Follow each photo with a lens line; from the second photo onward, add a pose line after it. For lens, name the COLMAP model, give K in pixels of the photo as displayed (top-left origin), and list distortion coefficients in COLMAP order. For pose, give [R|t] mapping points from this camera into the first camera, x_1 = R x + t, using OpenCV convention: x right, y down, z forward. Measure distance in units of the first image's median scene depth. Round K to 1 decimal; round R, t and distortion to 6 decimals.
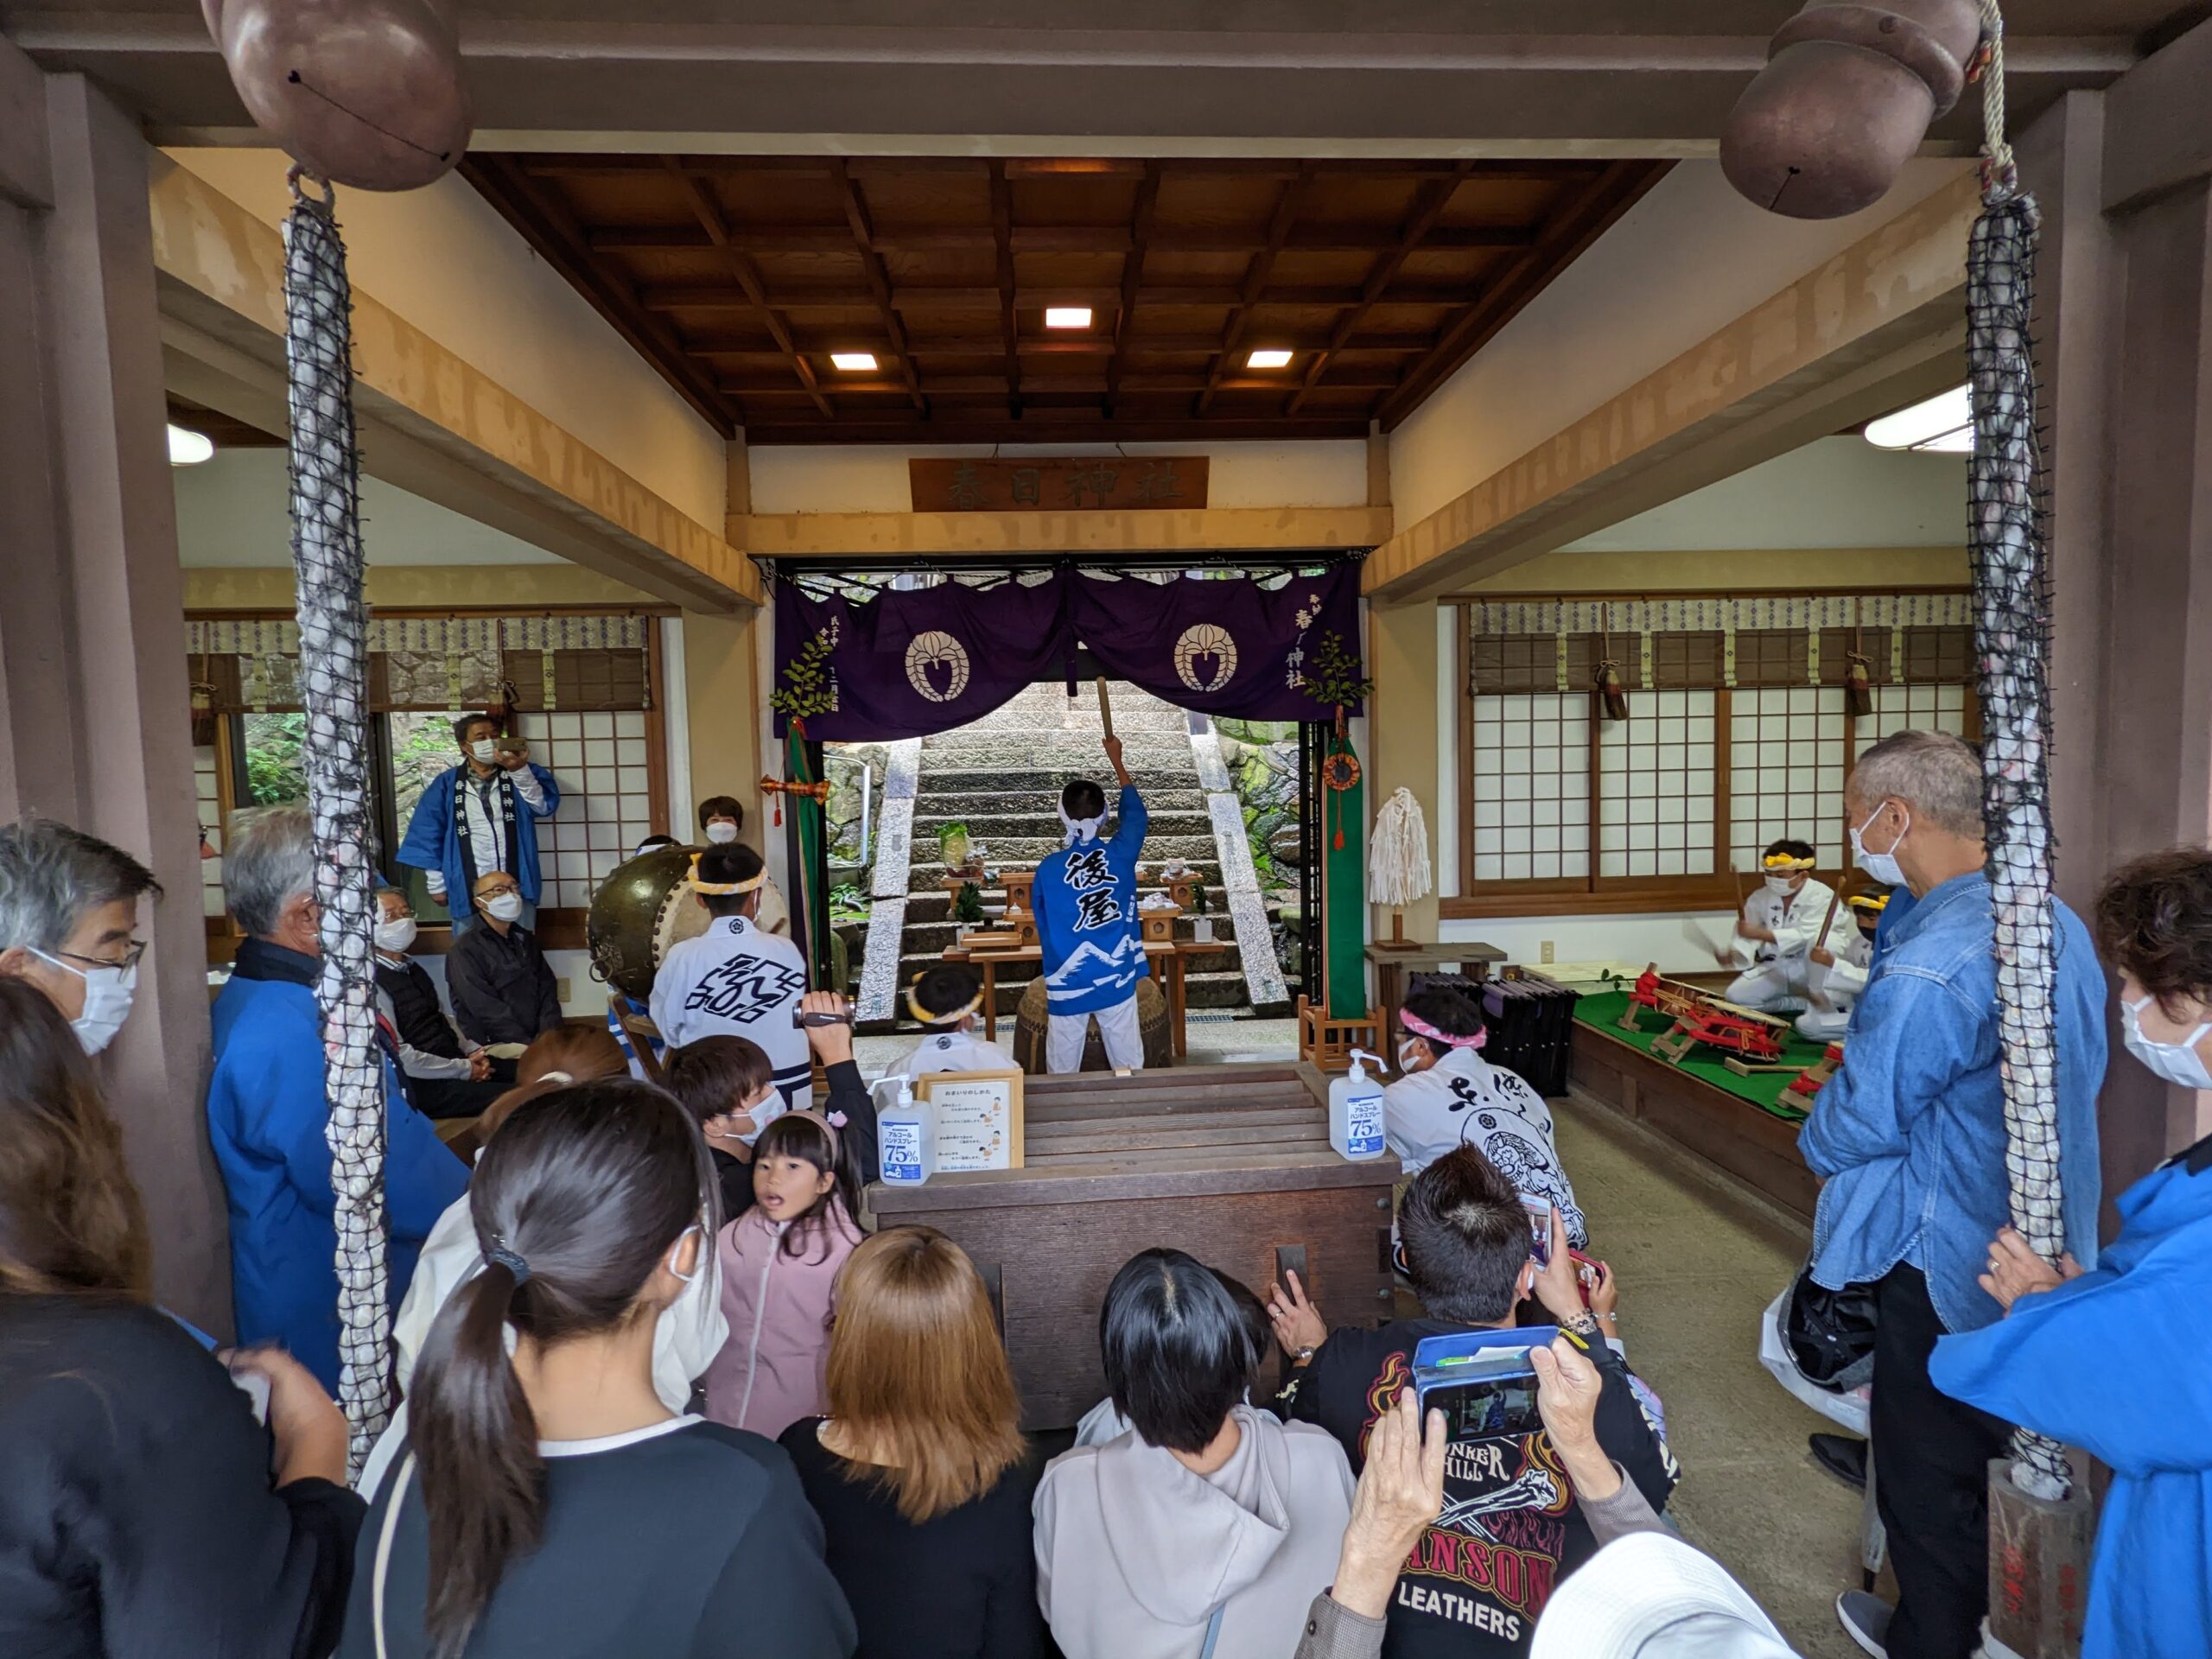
lens RADIAL K [[1062.8, 0, 1097.9], [0, 1062.8, 823.2], [0, 0, 1]] dist [0.001804, 0.004224]
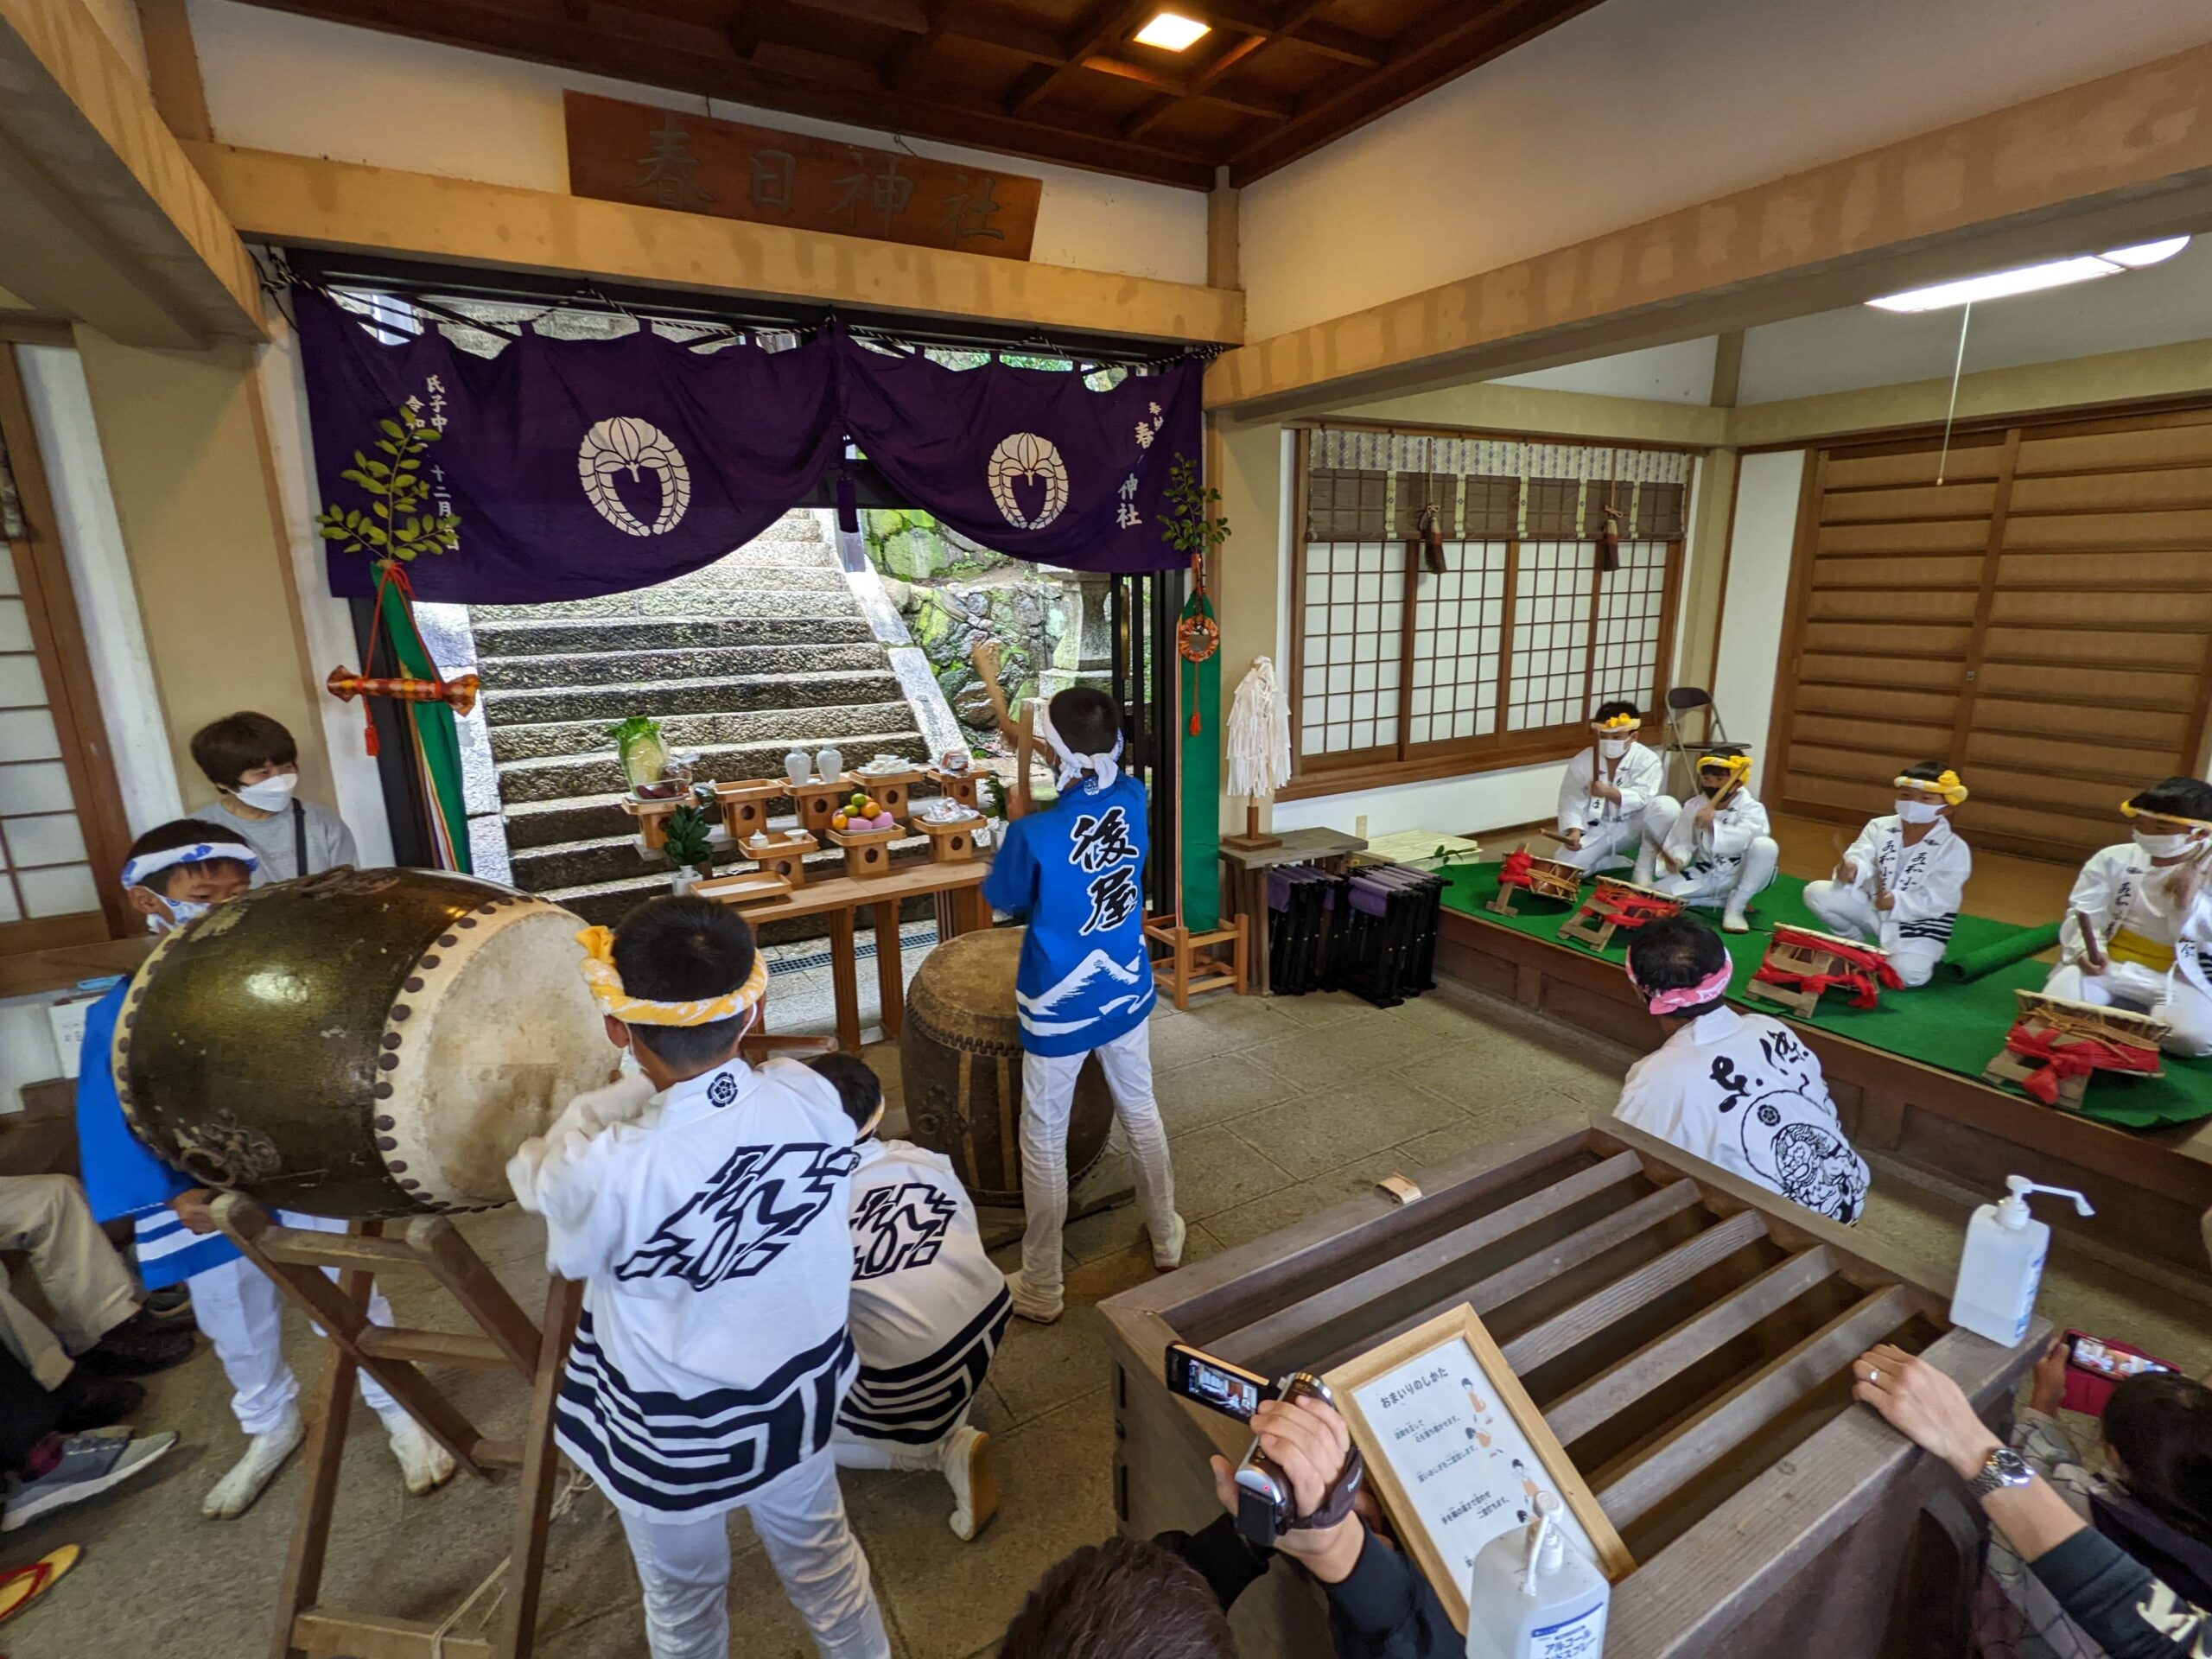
lens RADIAL K [[1062.8, 0, 1105.8], [0, 1062.8, 841.7], [0, 0, 1]] dist [0.001804, 0.004224]
pose [[0.887680, -0.105197, 0.448284, -0.205987], [0.023291, 0.982565, 0.184454, -0.045840], [-0.459872, -0.153295, 0.874653, 0.294269]]
